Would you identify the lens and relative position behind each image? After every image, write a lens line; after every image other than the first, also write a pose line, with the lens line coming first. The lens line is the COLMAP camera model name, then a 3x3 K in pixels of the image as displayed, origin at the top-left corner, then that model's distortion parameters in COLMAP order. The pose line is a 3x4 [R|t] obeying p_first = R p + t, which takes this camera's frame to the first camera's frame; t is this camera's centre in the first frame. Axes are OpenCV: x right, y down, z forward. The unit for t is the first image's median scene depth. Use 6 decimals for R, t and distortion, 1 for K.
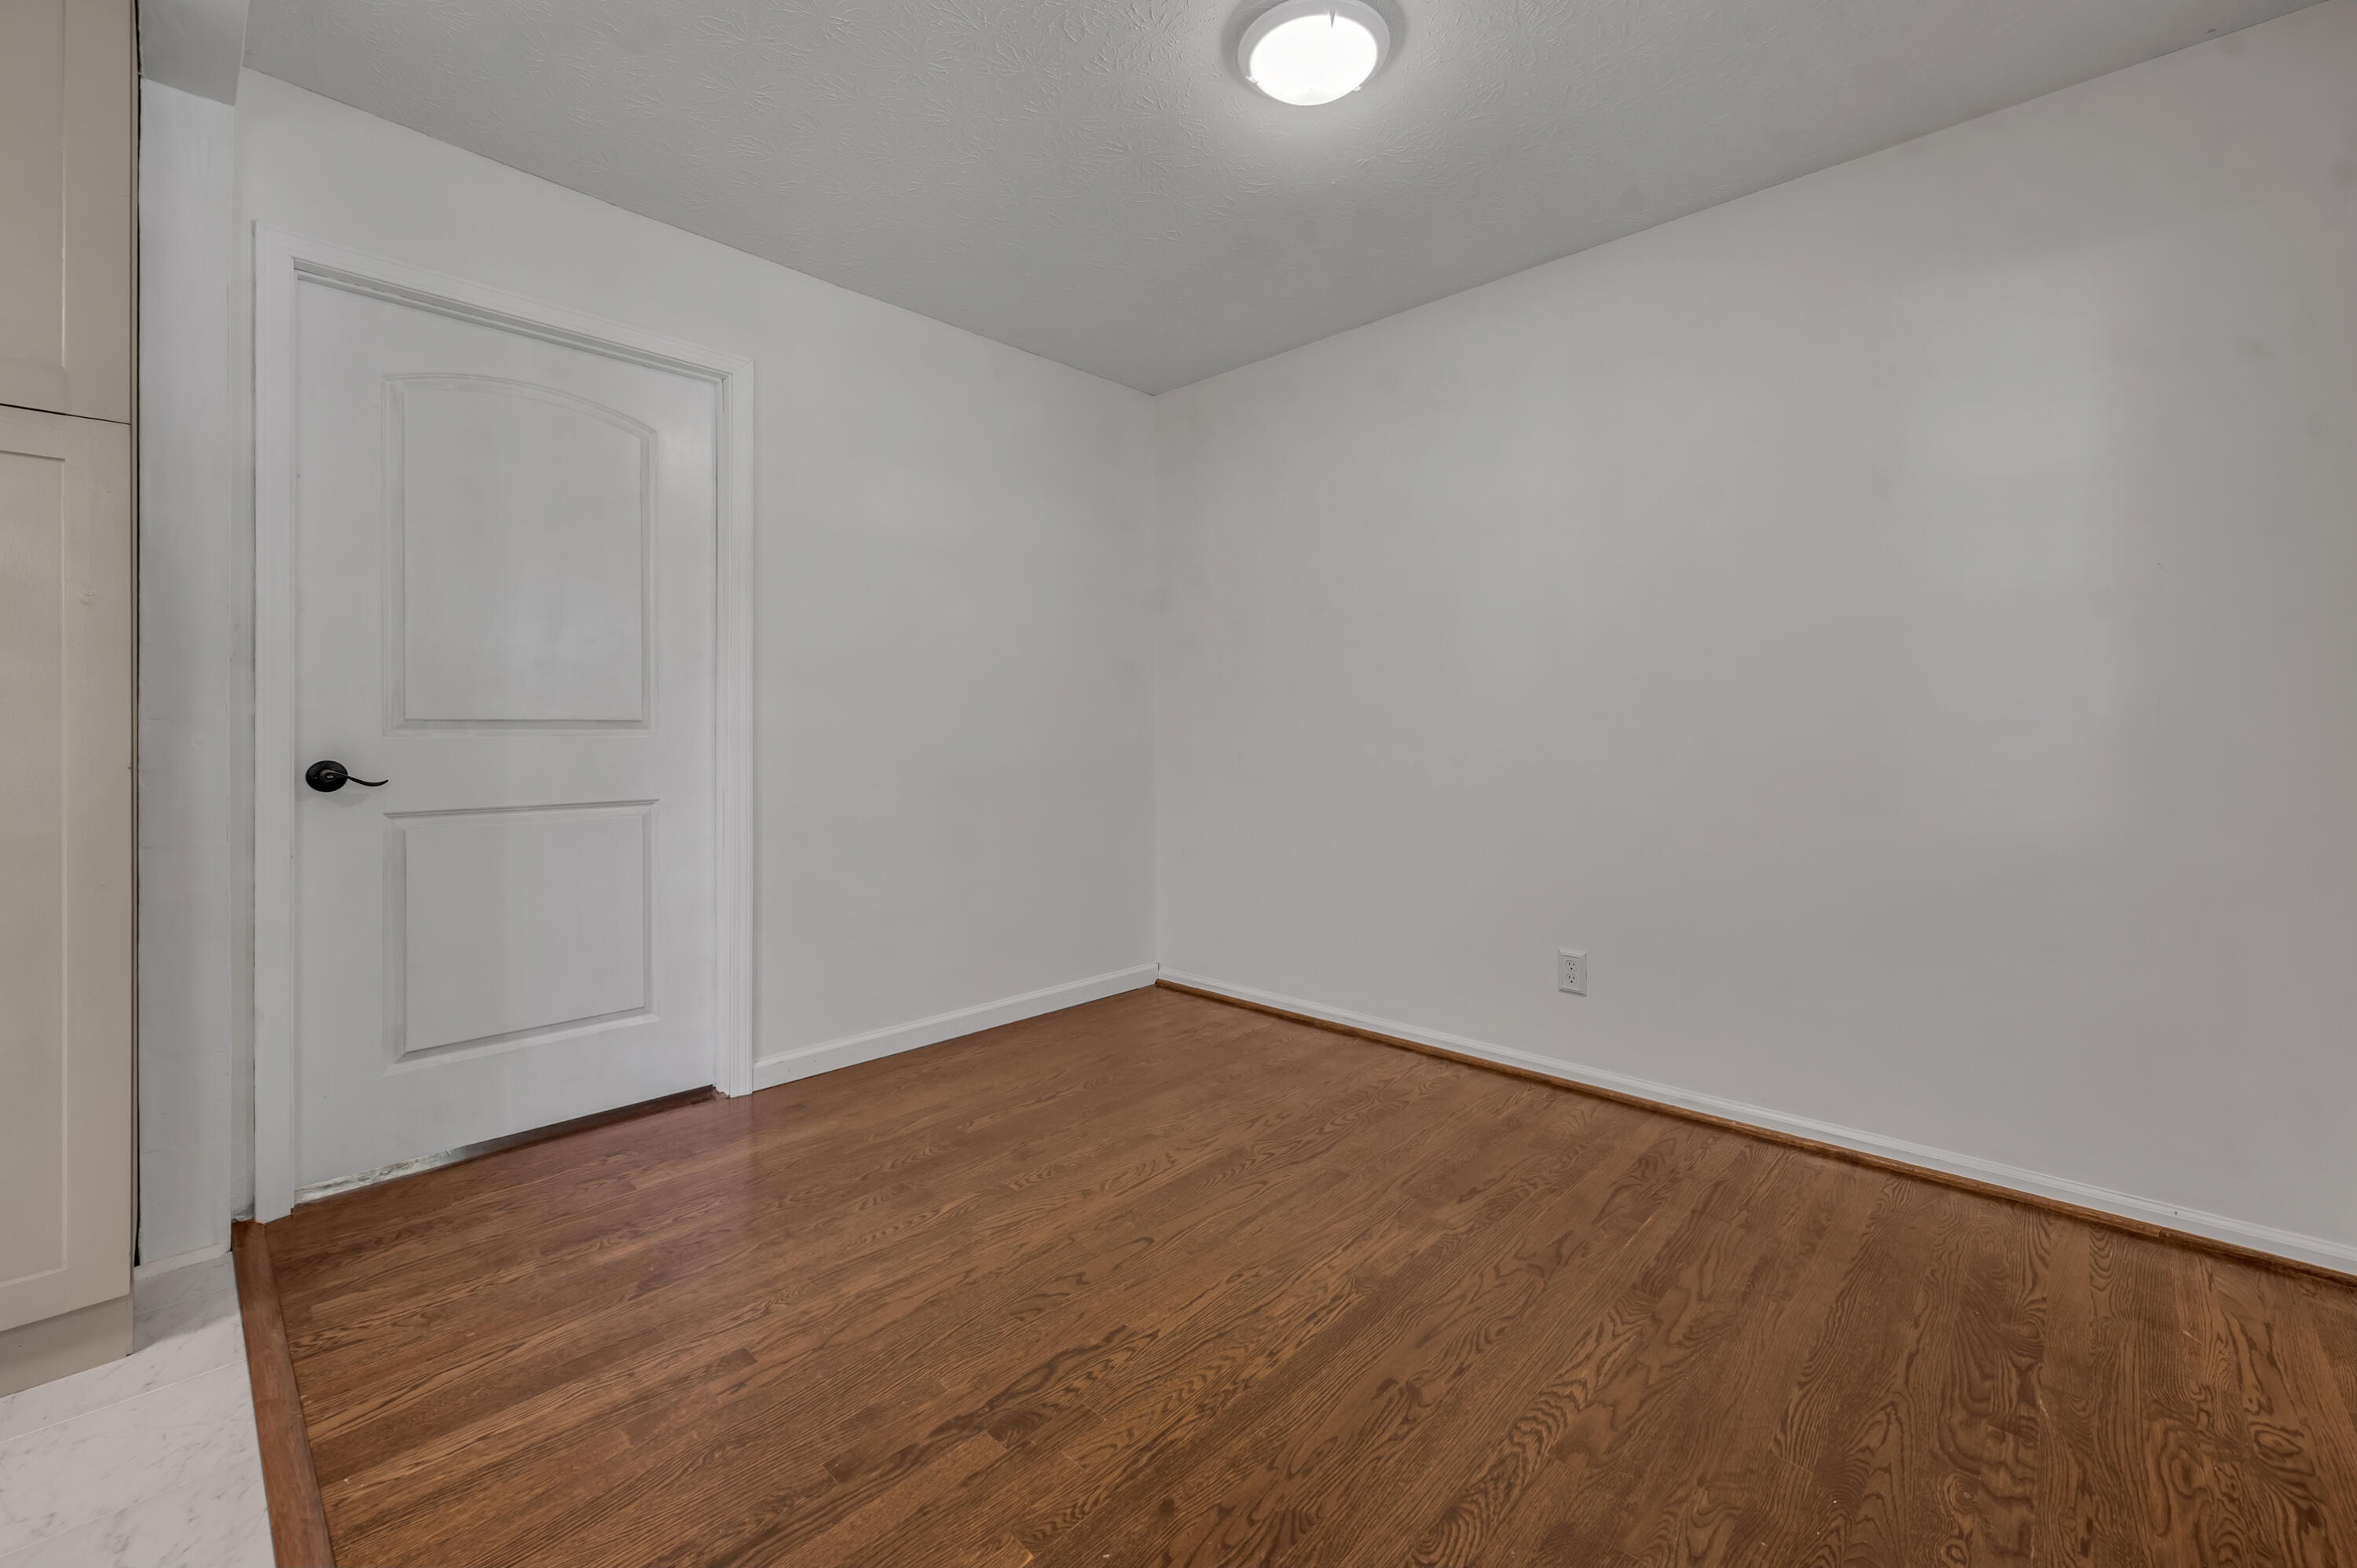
lens RADIAL K [[953.8, 0, 1171.0], [0, 953.8, 728.7], [0, 0, 1]] dist [-0.003228, 0.000762]
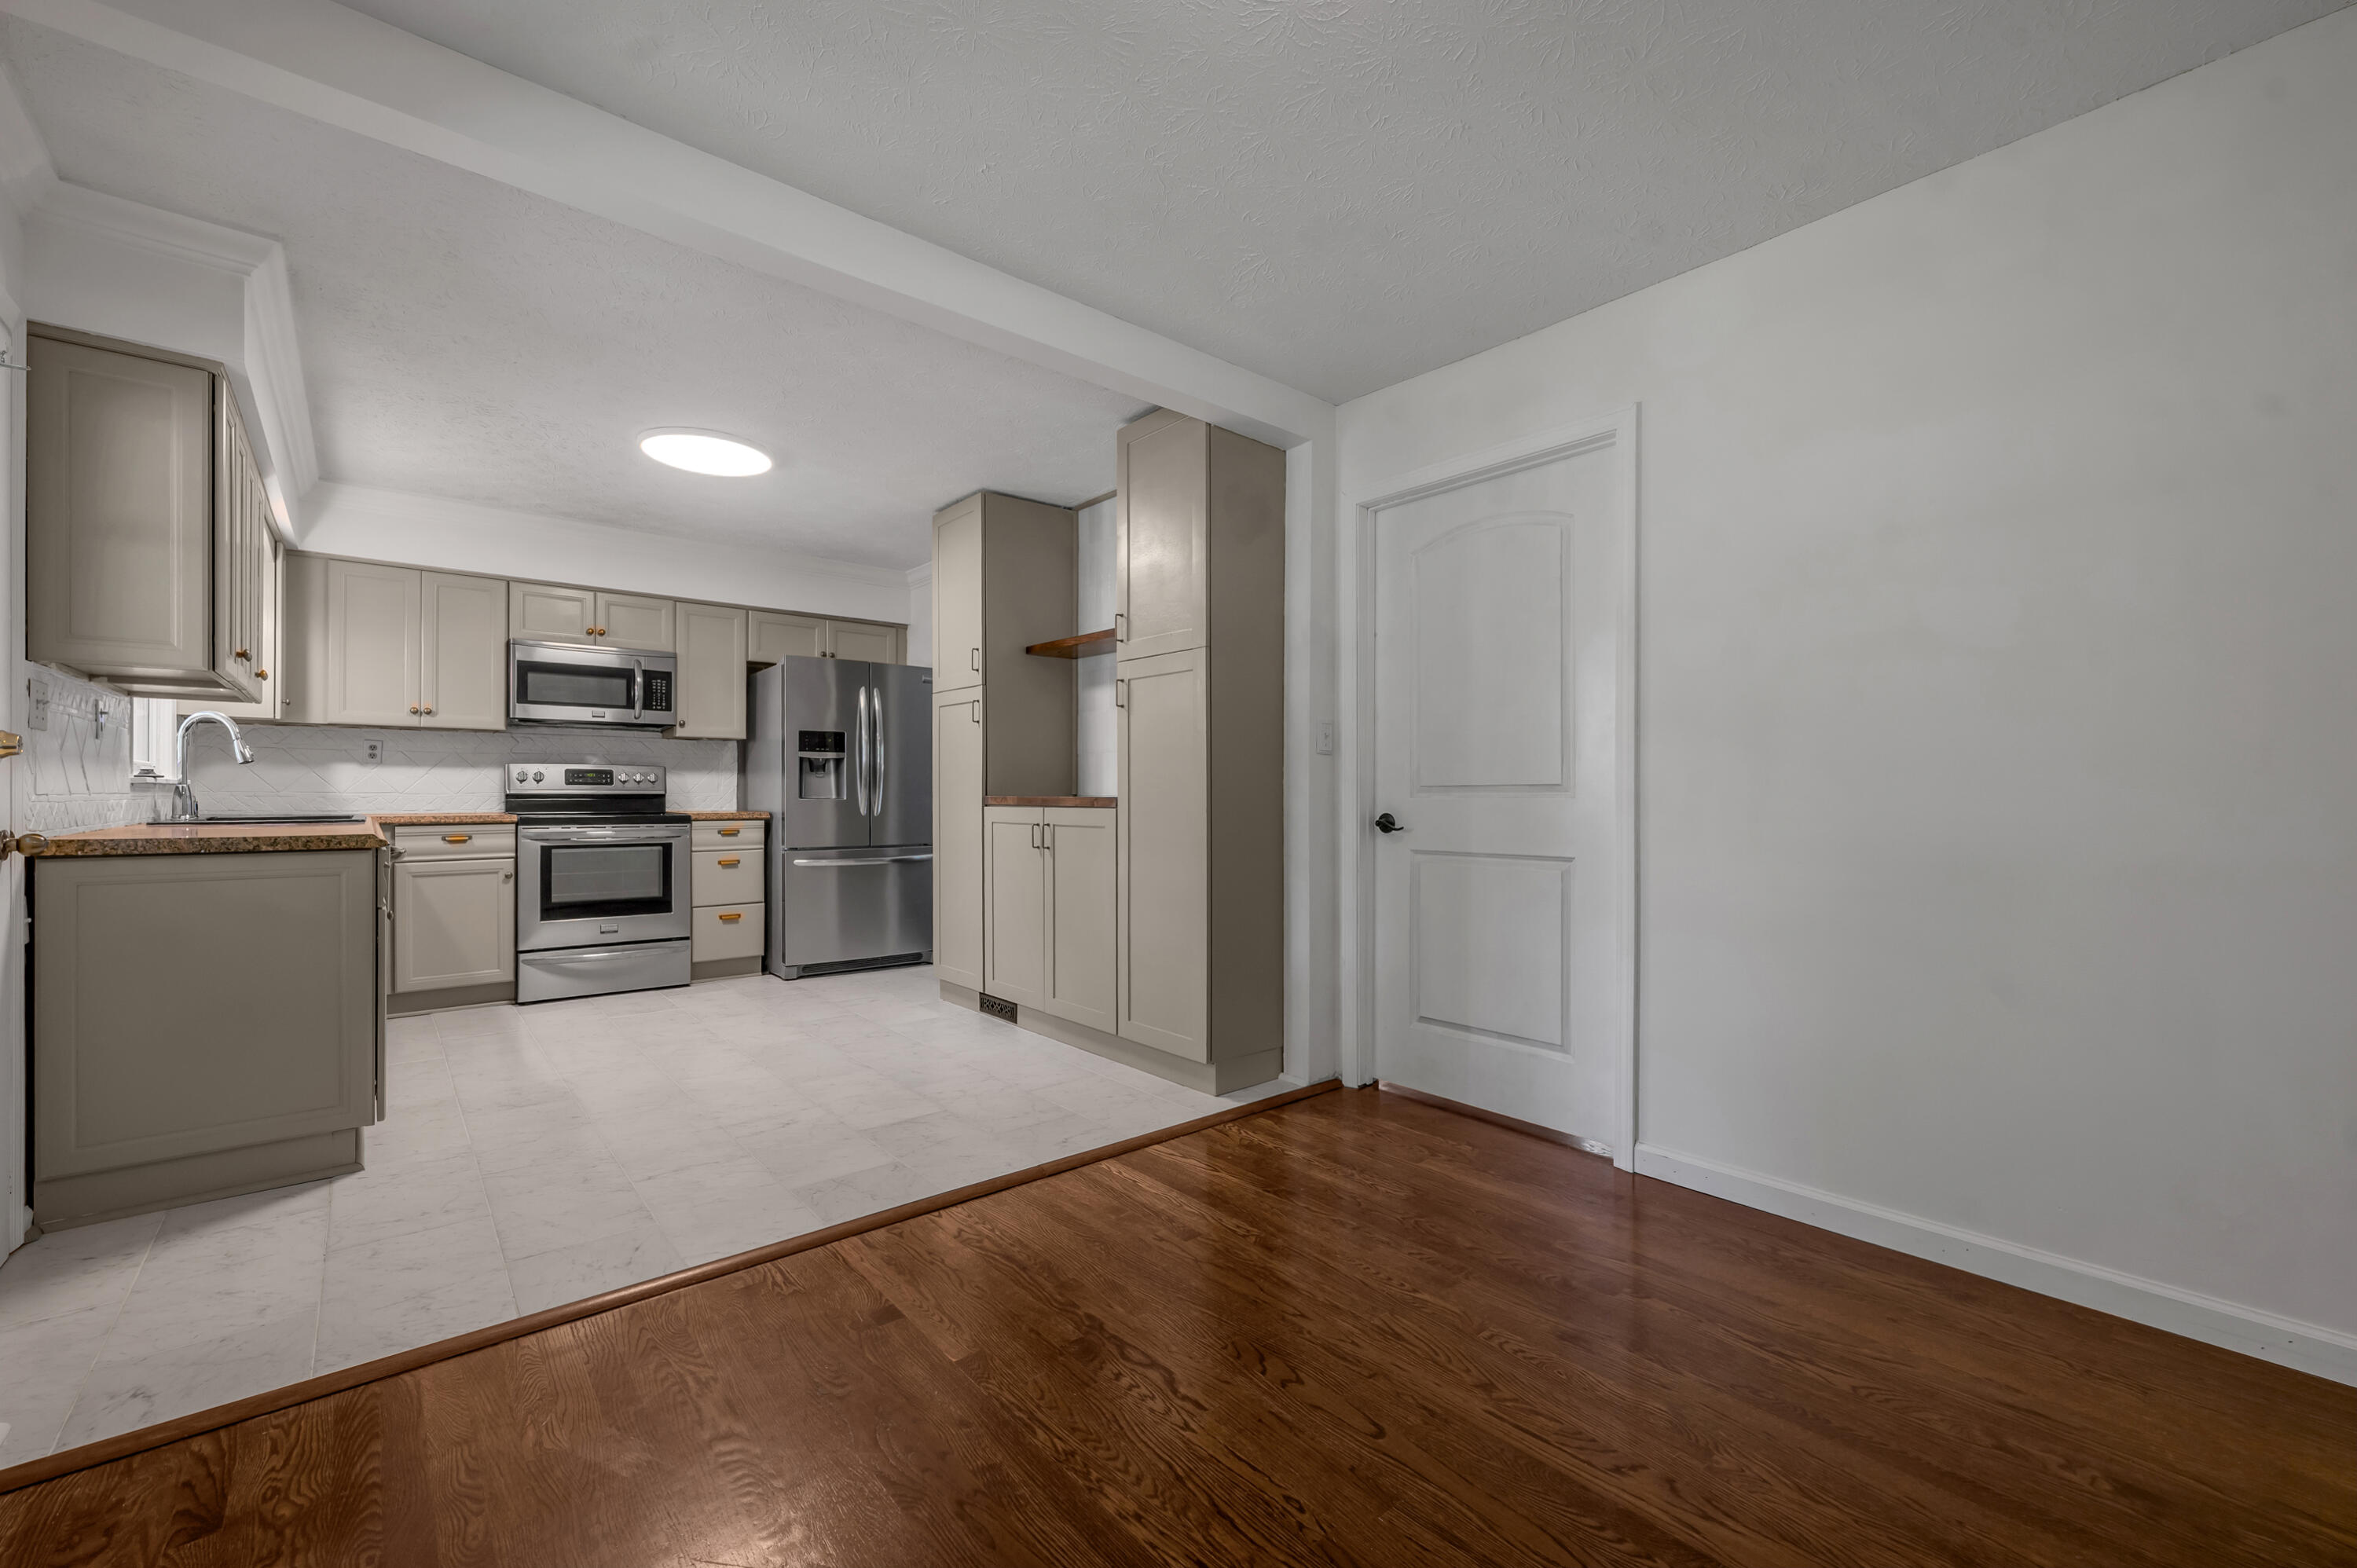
lens RADIAL K [[953.8, 0, 1202.3], [0, 953.8, 805.7], [0, 0, 1]] dist [-0.003228, 0.000762]
pose [[-0.082711, 0.012445, -0.996496, 0.768731], [0.000411, 0.999922, 0.012453, 0.001826], [0.996574, 0.000620, -0.082709, 0.911559]]
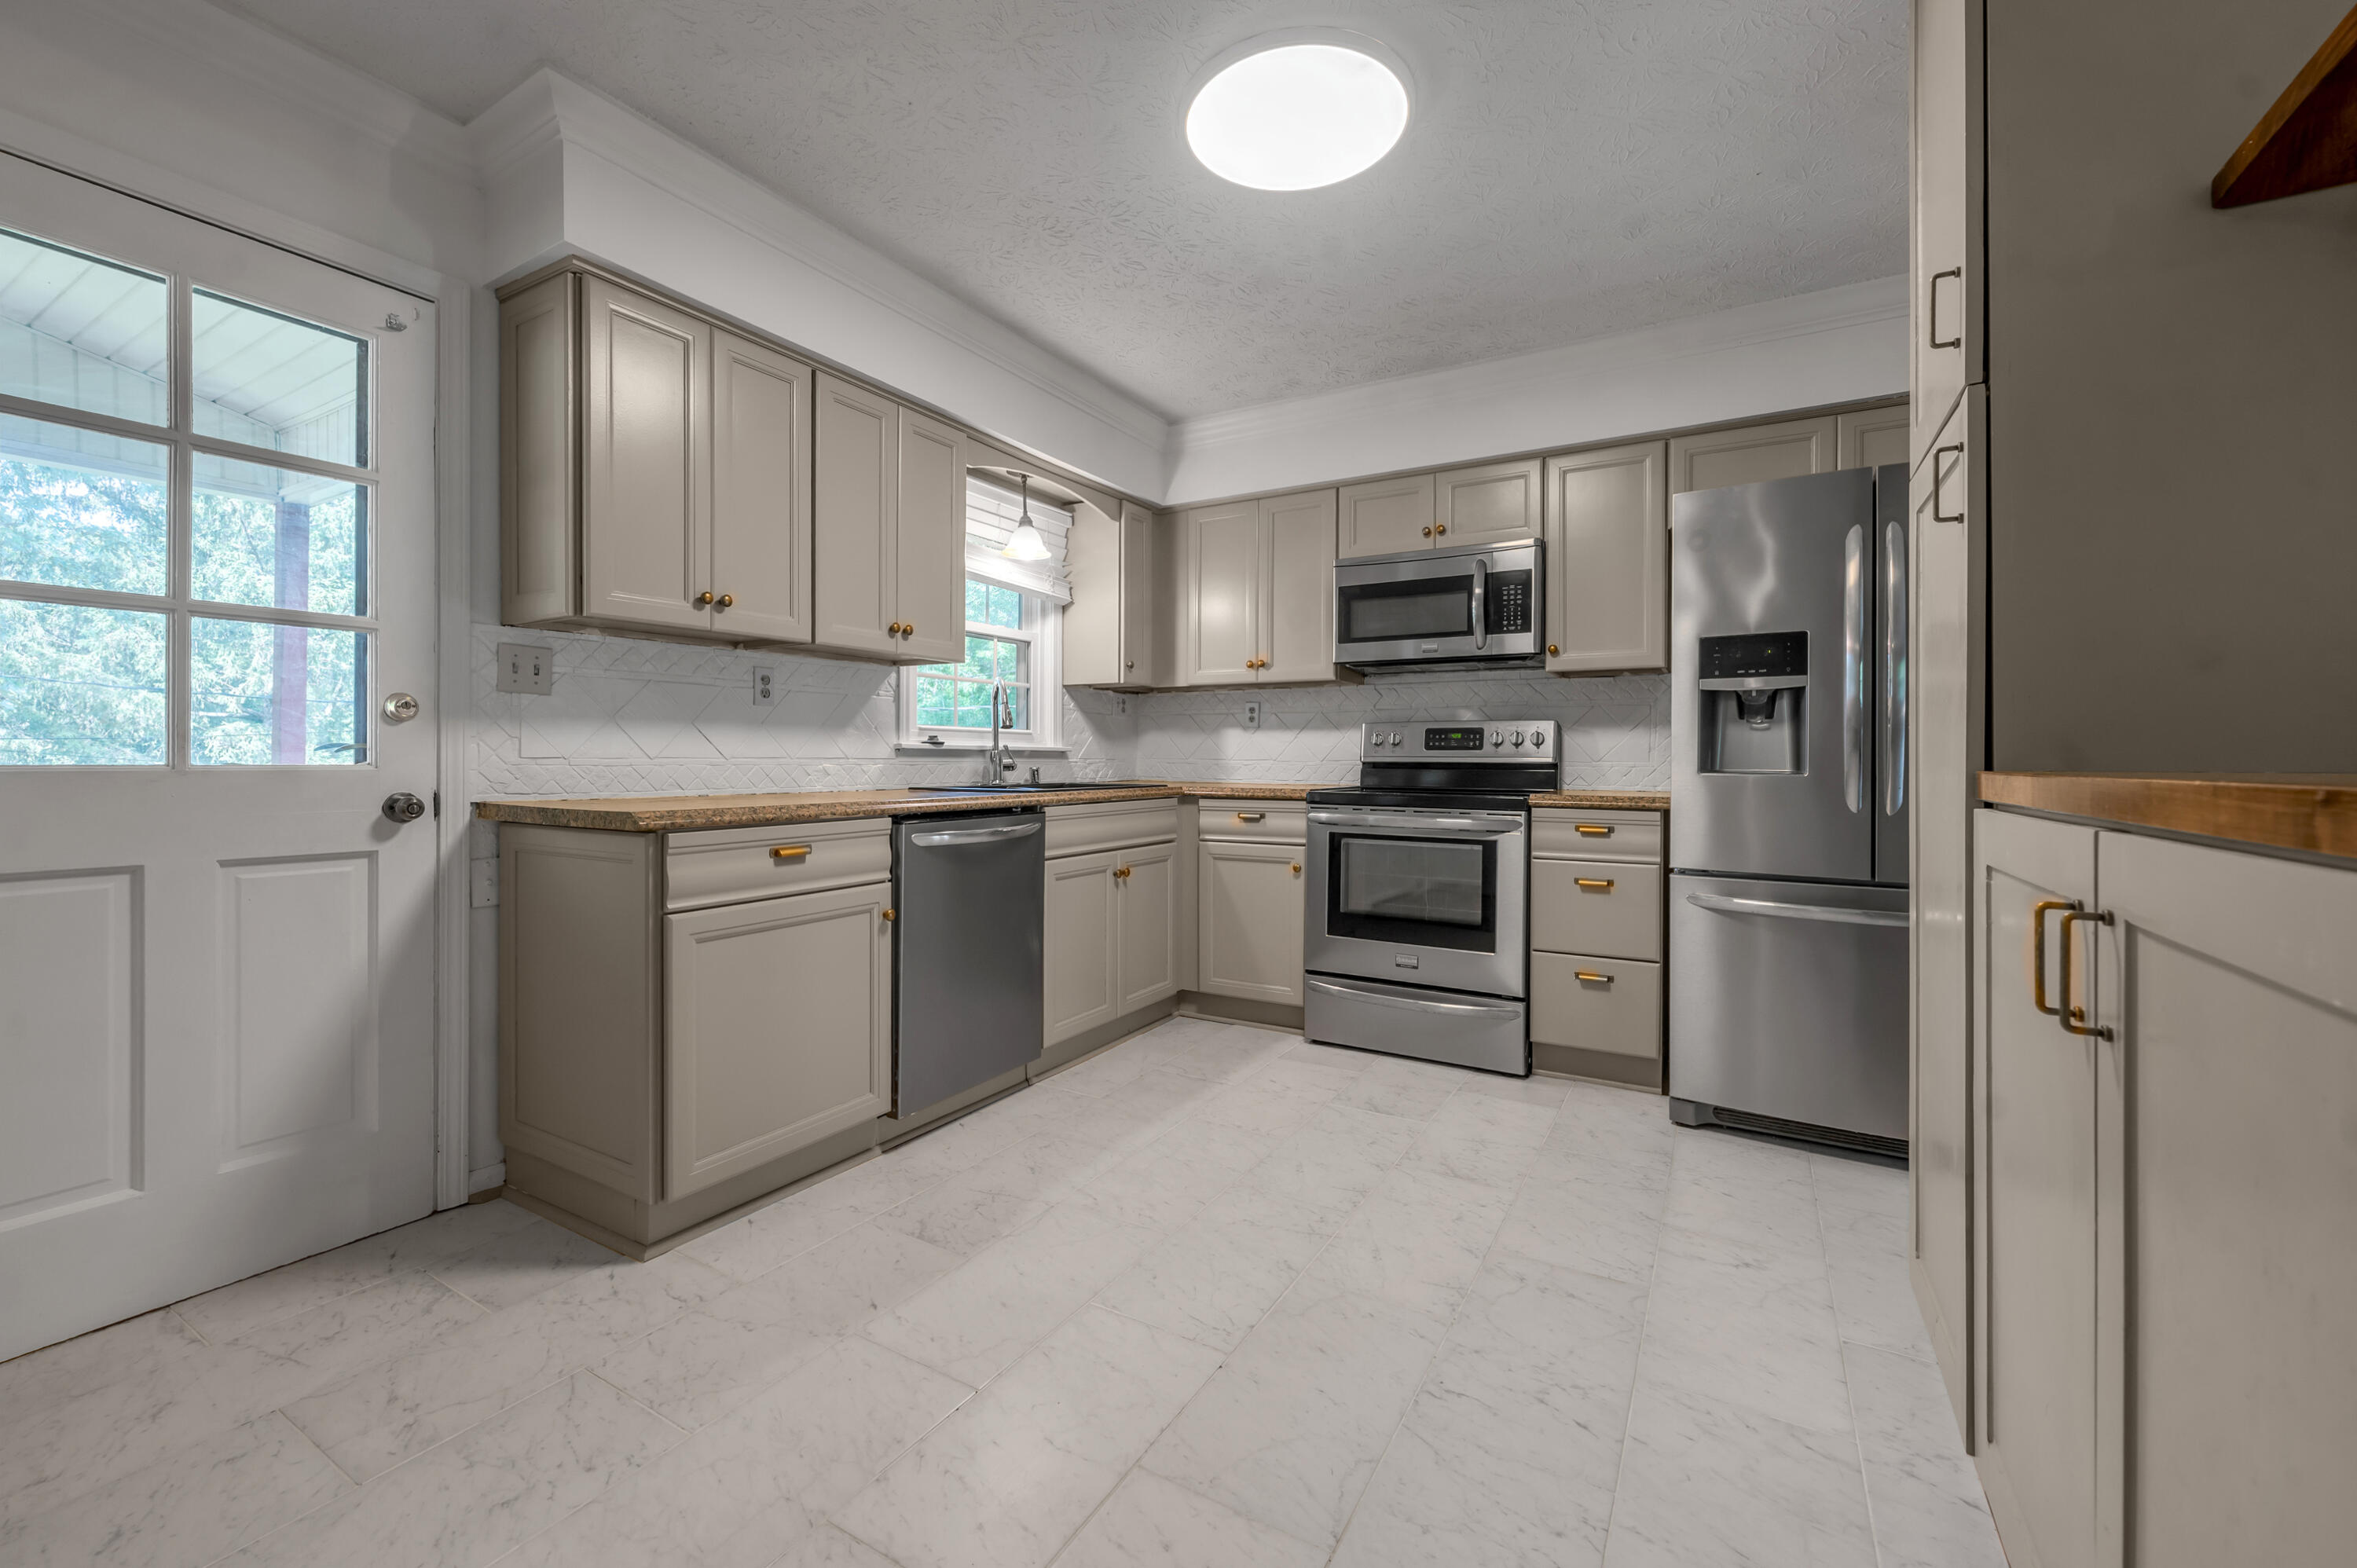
lens RADIAL K [[953.8, 0, 1167.0], [0, 953.8, 767.5], [0, 0, 1]] dist [-0.003228, 0.000762]
pose [[-0.975910, -0.003990, -0.218137, -0.727499], [-0.005352, 0.999970, 0.005650, 0.003518], [0.218107, 0.006681, -0.975902, 0.721607]]
